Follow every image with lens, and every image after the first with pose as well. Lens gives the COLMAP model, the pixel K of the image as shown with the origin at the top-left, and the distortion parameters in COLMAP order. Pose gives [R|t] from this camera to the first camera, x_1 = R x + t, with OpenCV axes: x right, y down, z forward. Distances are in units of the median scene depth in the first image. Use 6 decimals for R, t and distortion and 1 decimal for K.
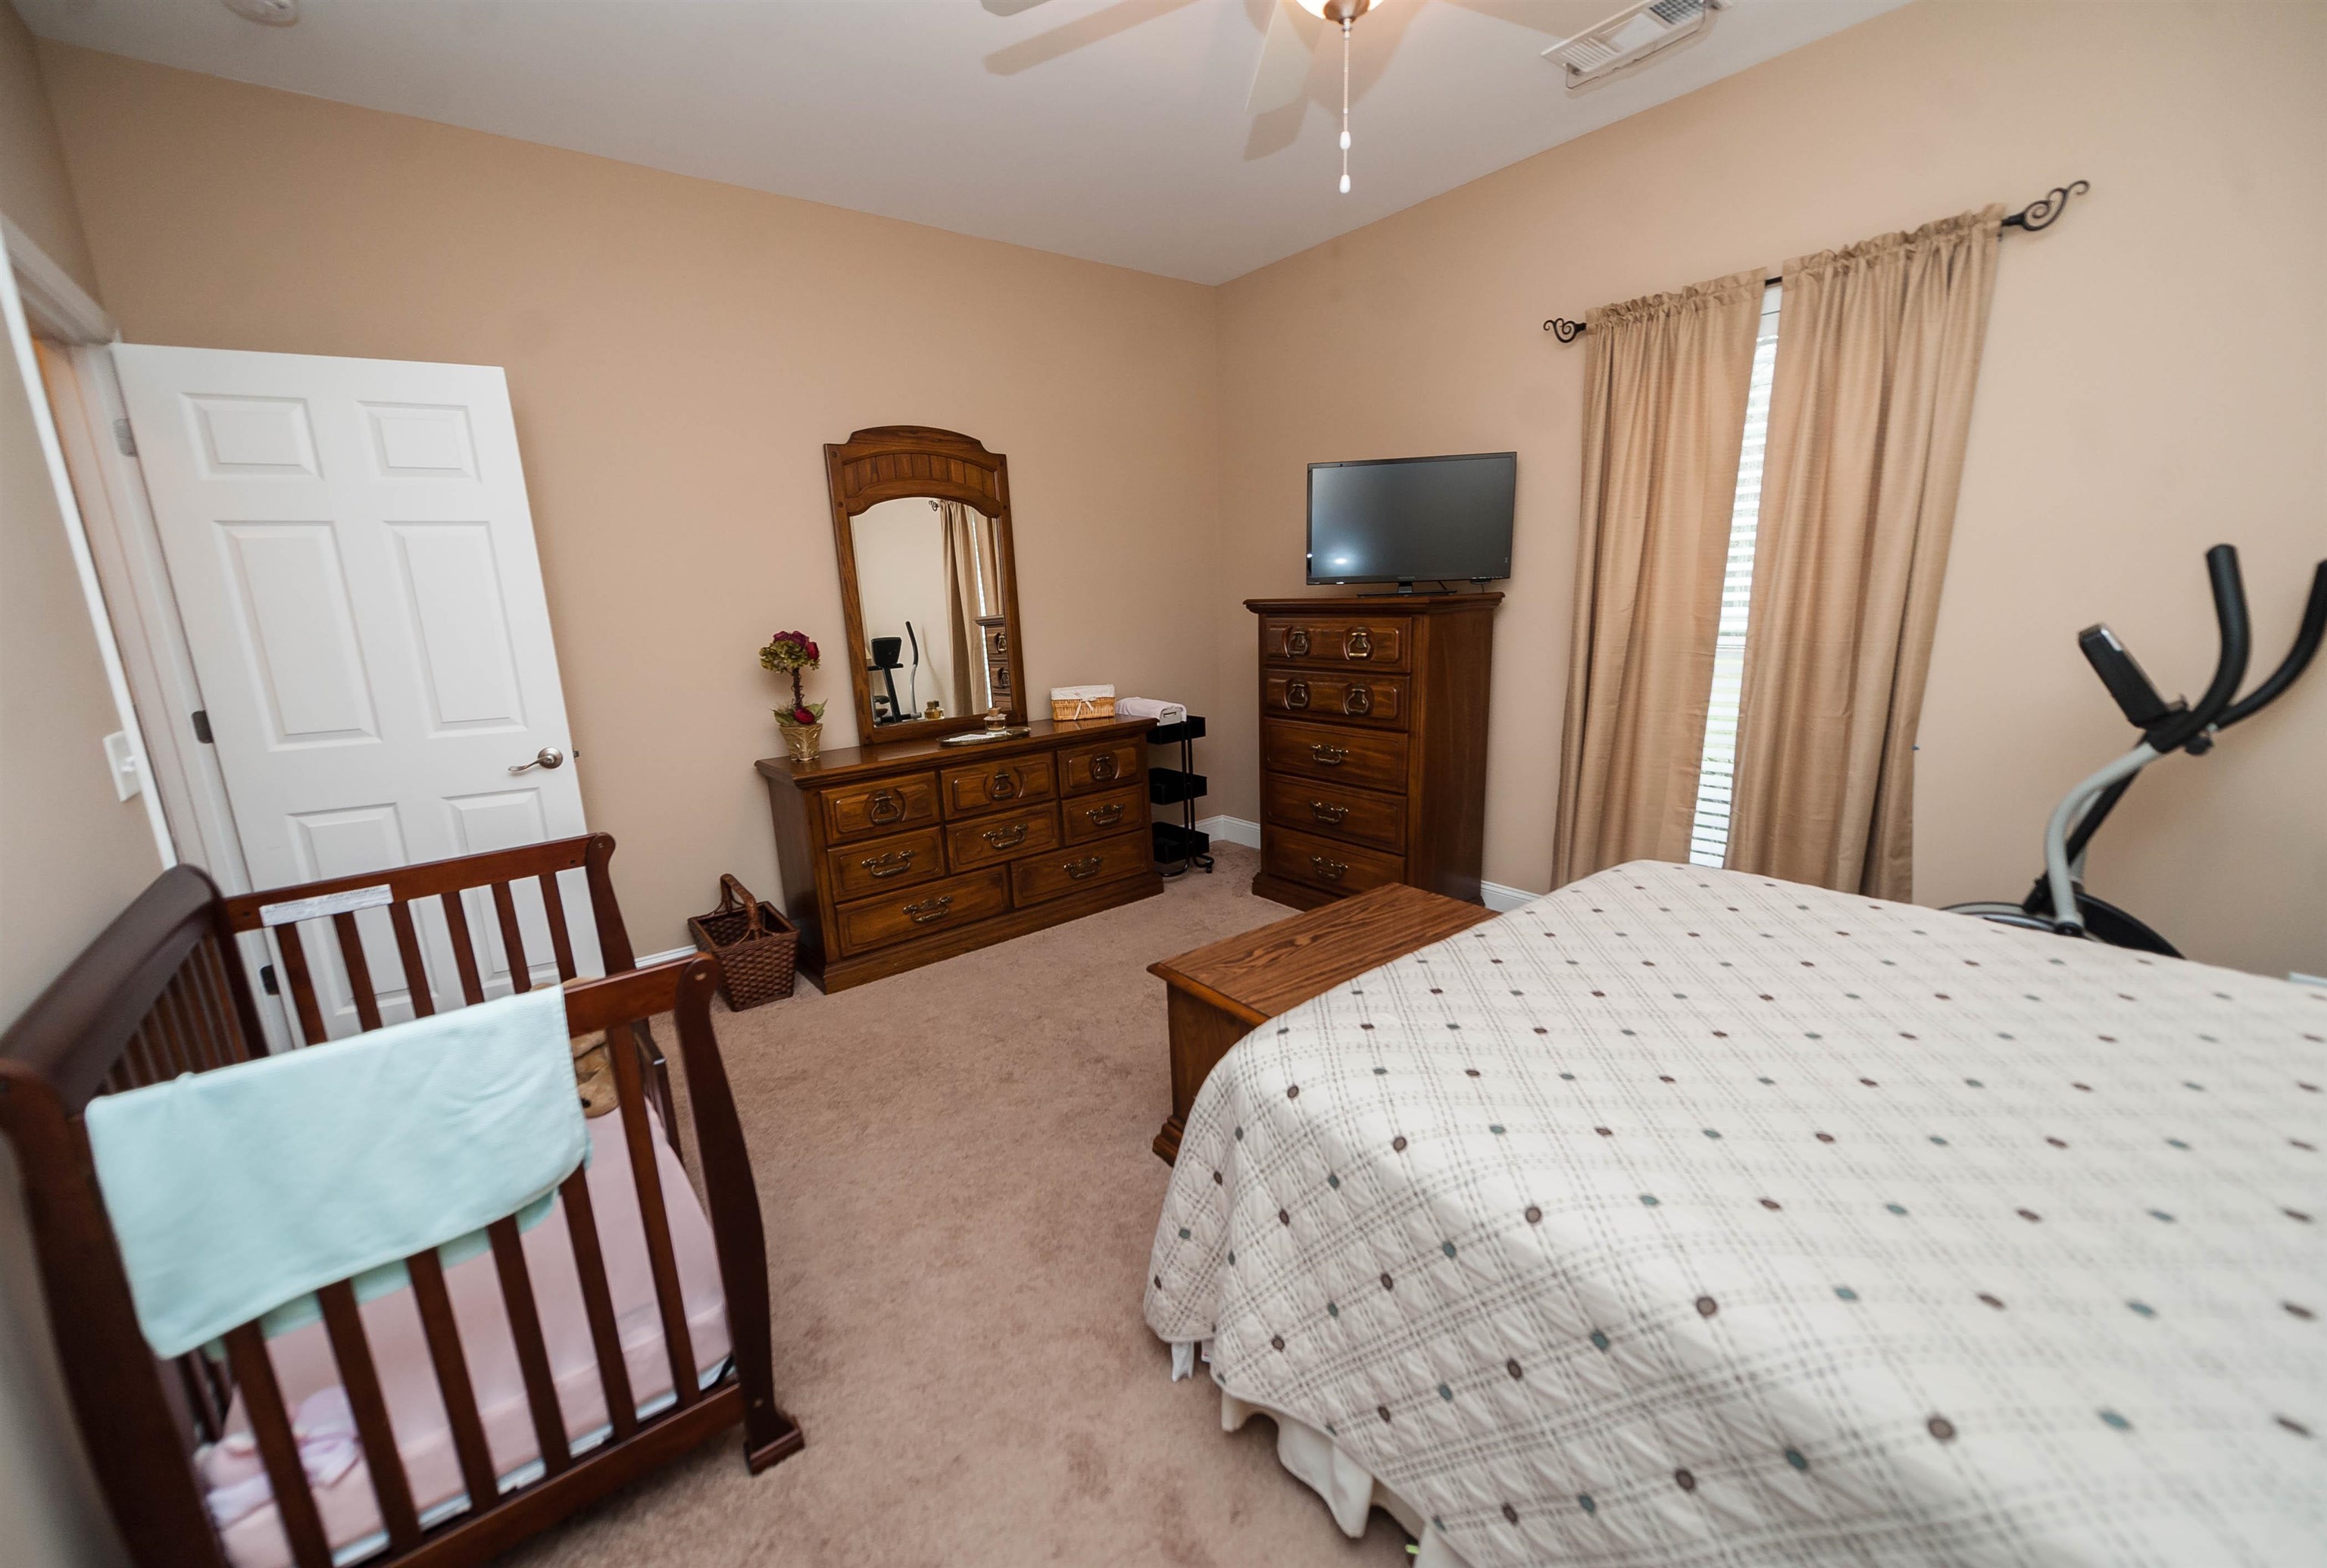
lens RADIAL K [[920.5, 0, 1145.6], [0, 920.5, 792.4], [0, 0, 1]] dist [0.016156, -0.007940]
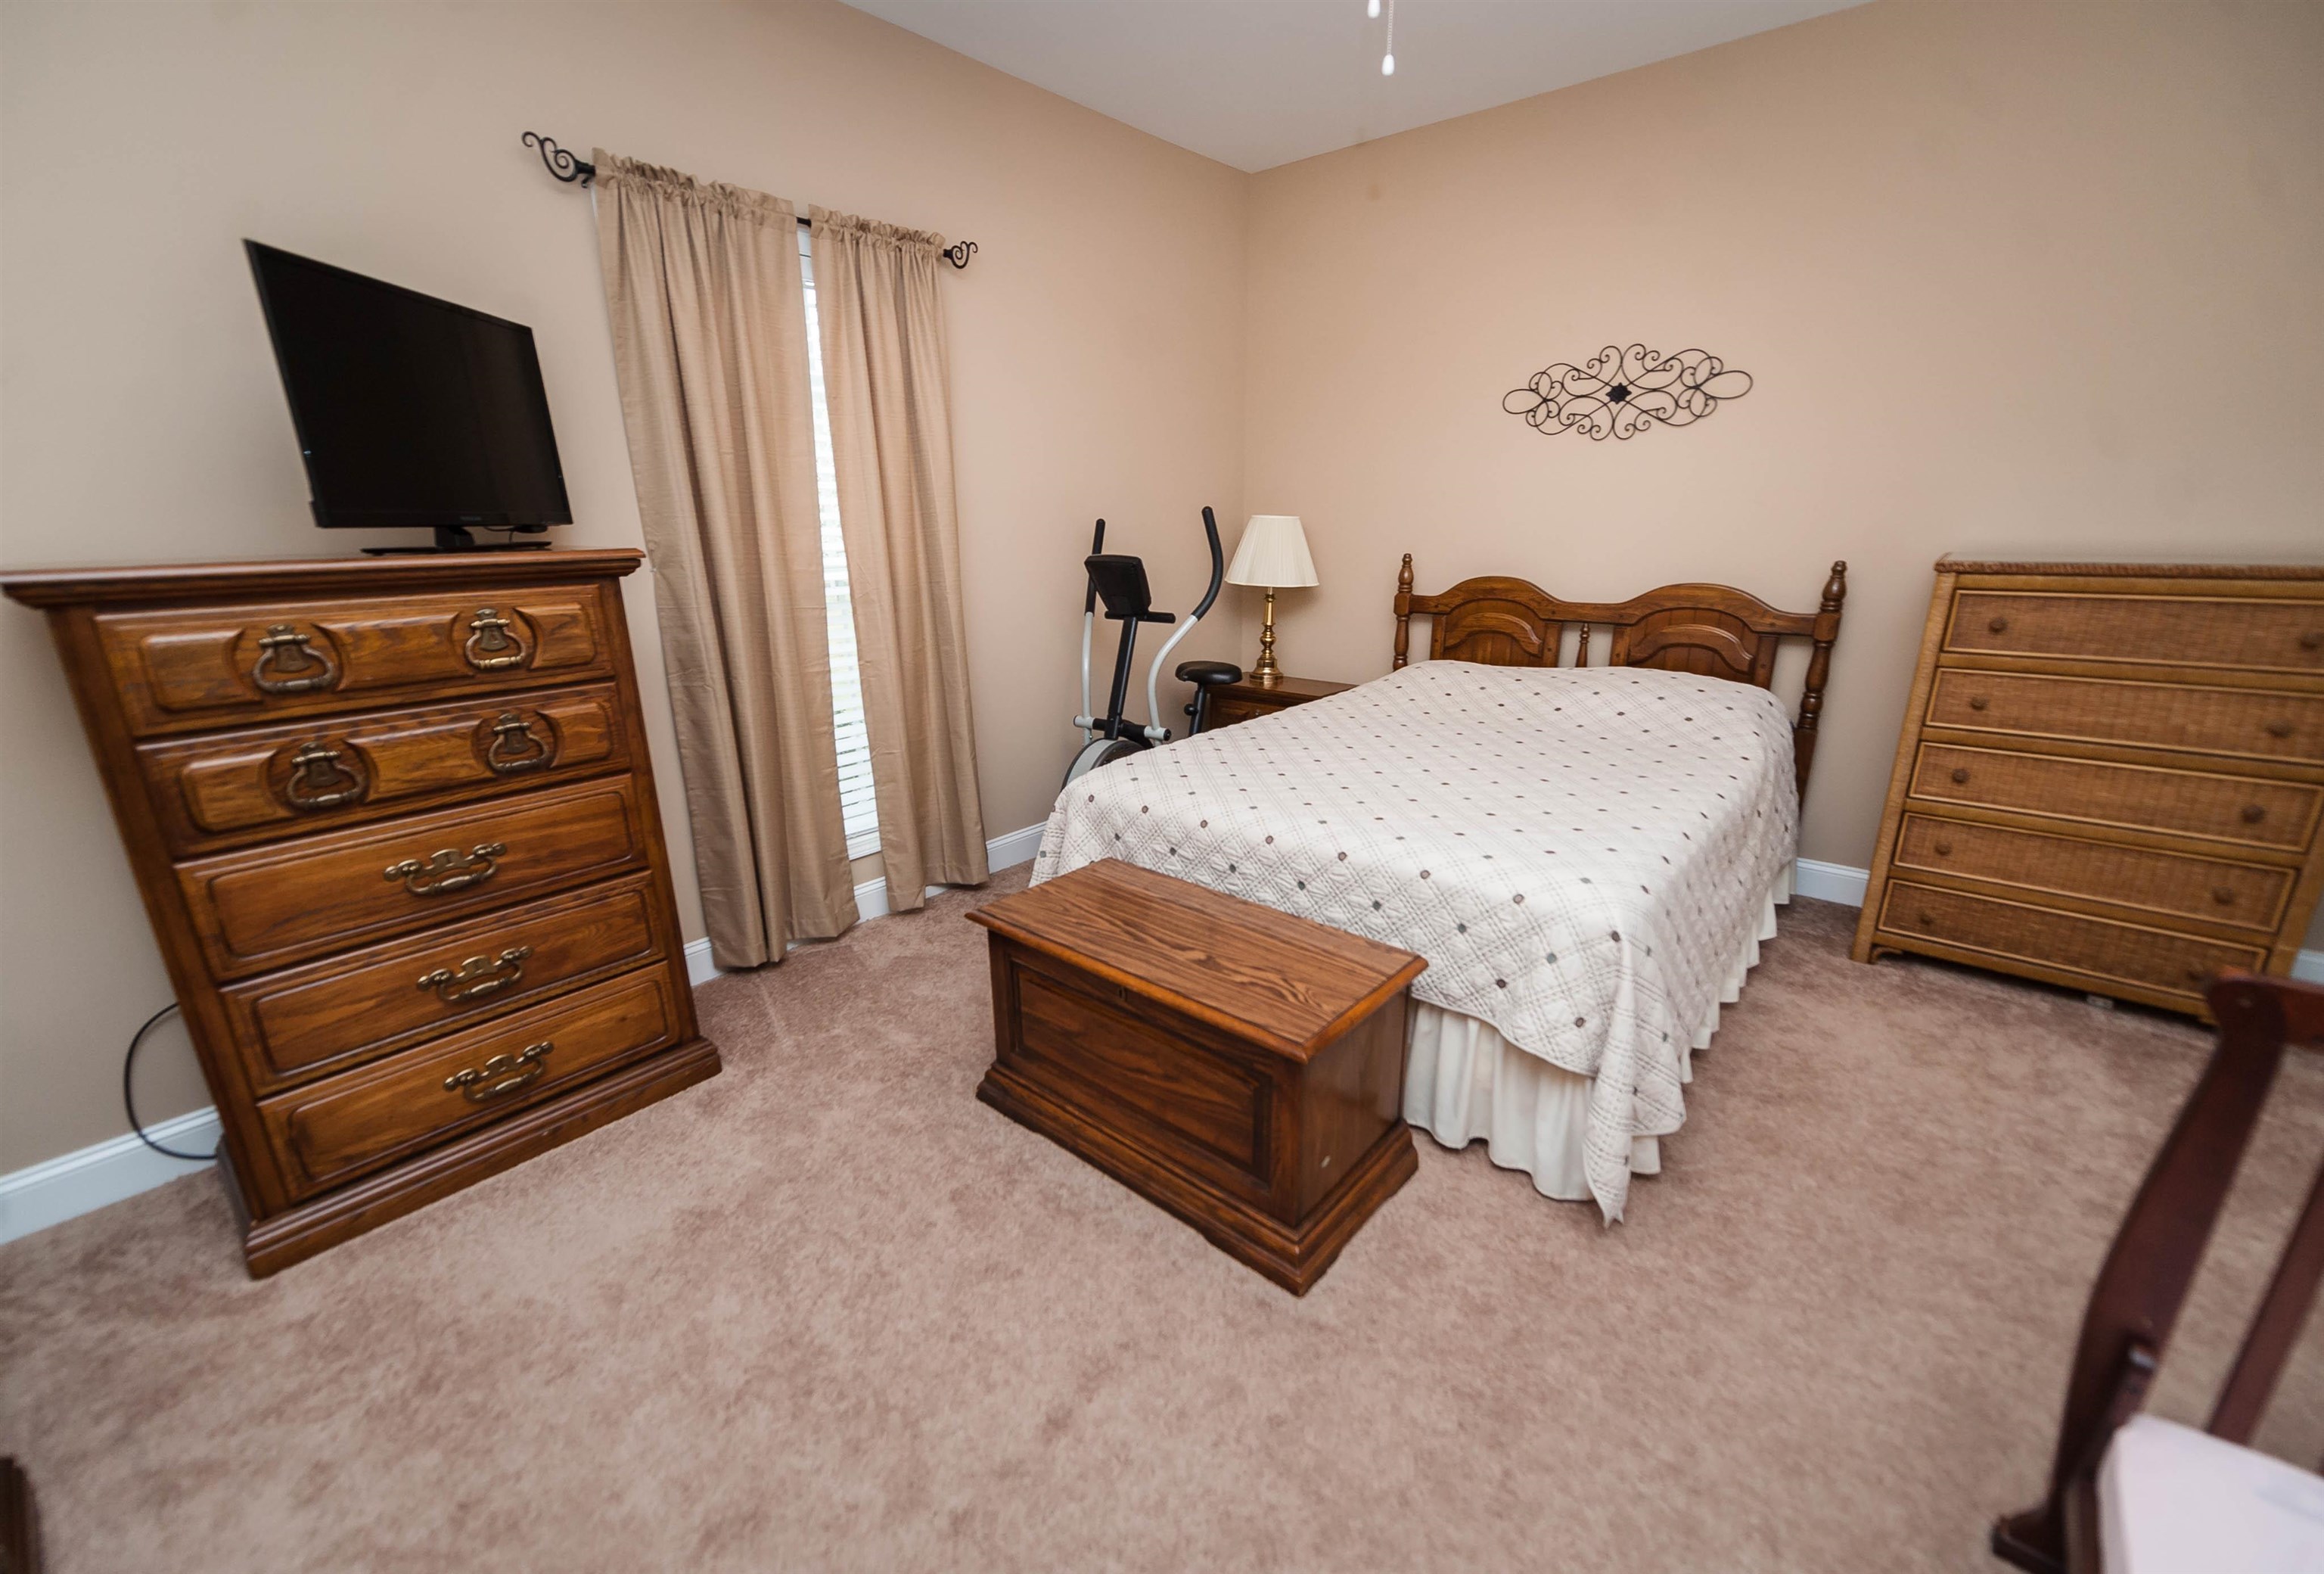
lens RADIAL K [[928.9, 0, 1143.0], [0, 928.9, 793.9], [0, 0, 1]] dist [0.010362, -0.000267]
pose [[-0.187223, -0.244325, 0.951448, -0.421253], [0.243051, 0.926937, 0.285858, -0.159628], [-0.951774, 0.284770, -0.114160, 0.821624]]
